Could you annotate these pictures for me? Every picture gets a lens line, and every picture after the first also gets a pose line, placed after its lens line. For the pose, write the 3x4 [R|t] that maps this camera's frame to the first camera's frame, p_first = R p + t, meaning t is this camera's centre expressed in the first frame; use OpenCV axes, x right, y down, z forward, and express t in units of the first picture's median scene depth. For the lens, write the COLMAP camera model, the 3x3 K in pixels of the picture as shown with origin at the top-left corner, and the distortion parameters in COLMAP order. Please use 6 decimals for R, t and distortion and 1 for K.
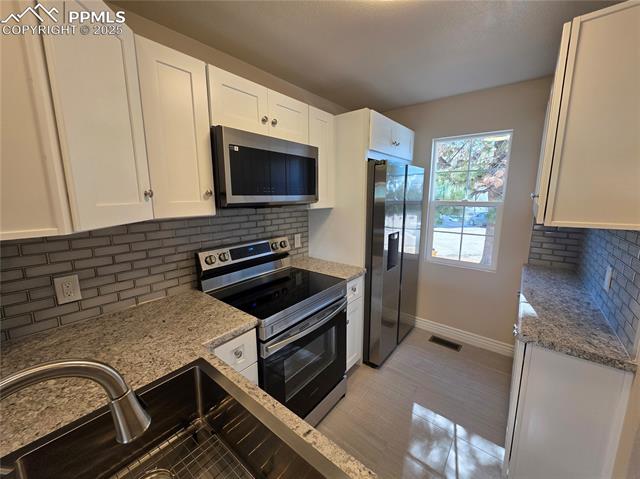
lens RADIAL K [[255.0, 0, 321.3], [0, 255.0, 238.8], [0, 0, 1]] dist [0.001109, -0.000057]
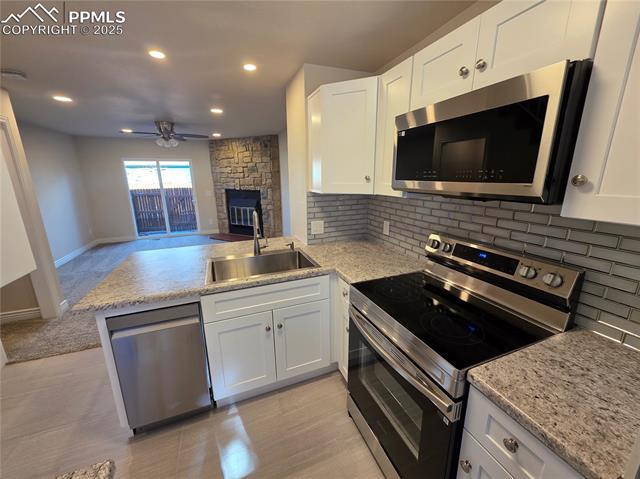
lens RADIAL K [[255.0, 0, 323.4], [0, 255.0, 239.4], [0, 0, 1]] dist [0.001109, -0.000057]
pose [[-0.487124, 0.221728, -0.844717, 0.775167], [-0.139579, 0.935034, 0.325927, -0.248084], [0.862107, 0.276672, -0.424529, 1.277997]]
